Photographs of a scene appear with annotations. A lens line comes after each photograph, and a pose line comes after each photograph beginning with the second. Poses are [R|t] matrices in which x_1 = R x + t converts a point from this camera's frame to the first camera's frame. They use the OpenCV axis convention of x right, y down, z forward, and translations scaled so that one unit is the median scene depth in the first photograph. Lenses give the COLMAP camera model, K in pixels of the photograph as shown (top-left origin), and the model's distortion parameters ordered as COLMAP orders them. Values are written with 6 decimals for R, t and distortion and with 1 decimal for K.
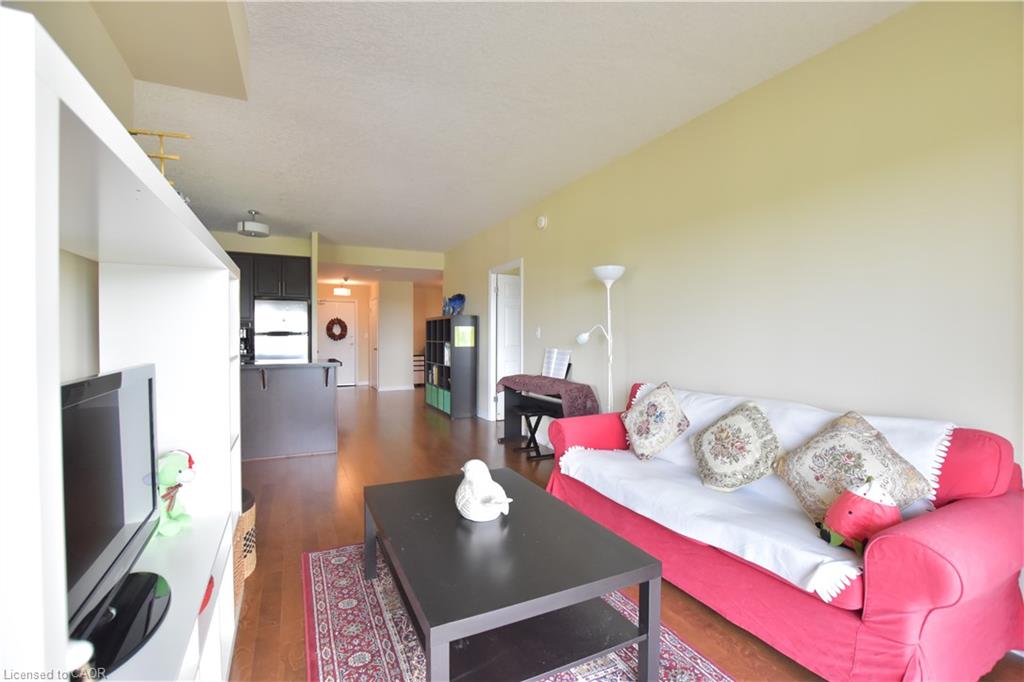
lens RADIAL K [[451.6, 0, 512.8], [0, 451.6, 345.6], [0, 0, 1]] dist [-0.028008, 0.001965]
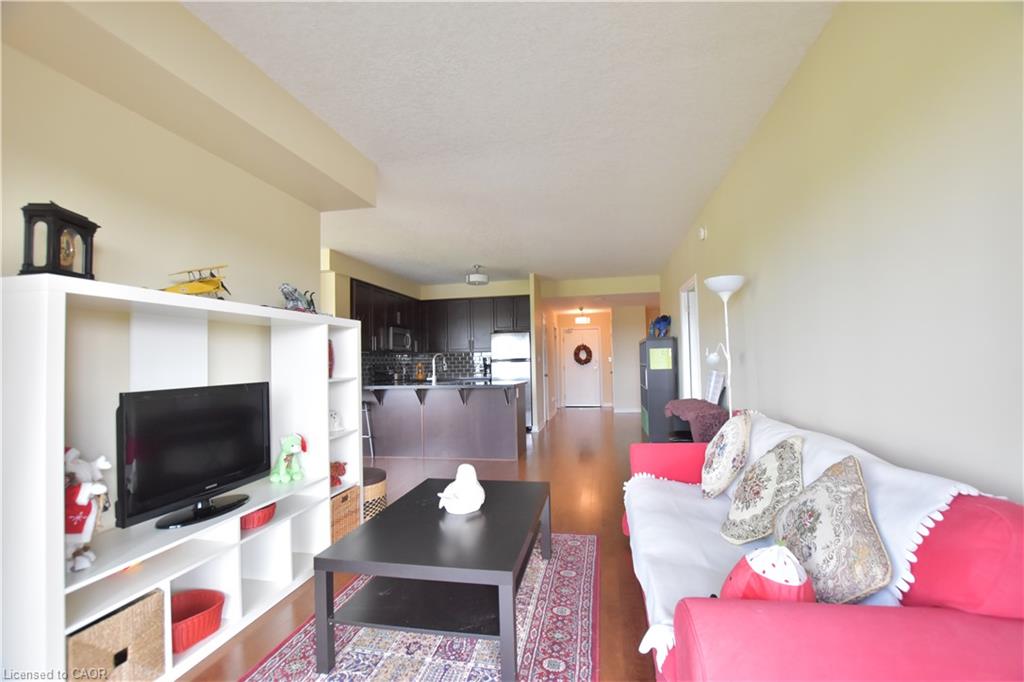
lens RADIAL K [[451.6, 0, 515.0], [0, 451.6, 346.8], [0, 0, 1]] dist [-0.028008, 0.001965]
pose [[0.799467, -0.040745, -0.599327, 0.273438], [0.011812, 0.998570, -0.052131, 0.001427], [0.600594, 0.034598, 0.798805, 0.036887]]
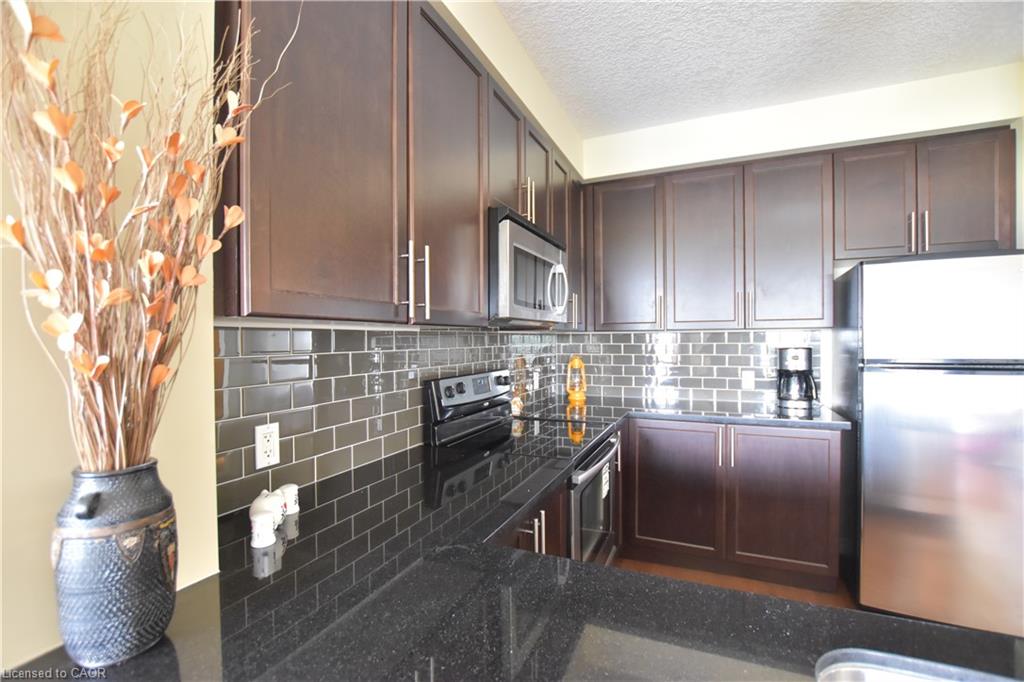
lens RADIAL K [[451.6, 0, 513.8], [0, 451.6, 342.1], [0, 0, 1]] dist [-0.028008, 0.001965]
pose [[0.639937, 0.001249, -0.768427, -0.583163], [-0.010908, 0.999913, -0.007459, -0.045615], [0.768350, 0.013155, 0.639894, 0.694114]]
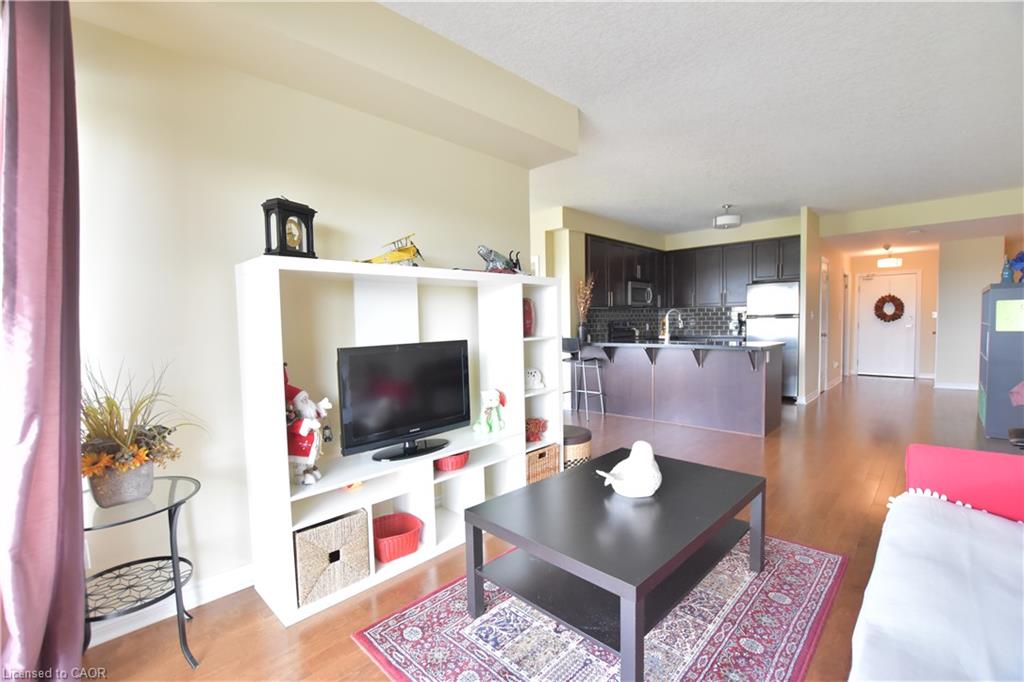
lens RADIAL K [[451.6, 0, 515.0], [0, 451.6, 345.0], [0, 0, 1]] dist [-0.028008, 0.001965]
pose [[0.345228, 0.039965, -0.937668, 0.281057], [-0.000541, 0.999101, 0.042384, -0.005013], [0.938519, -0.014125, 0.344939, 0.129534]]
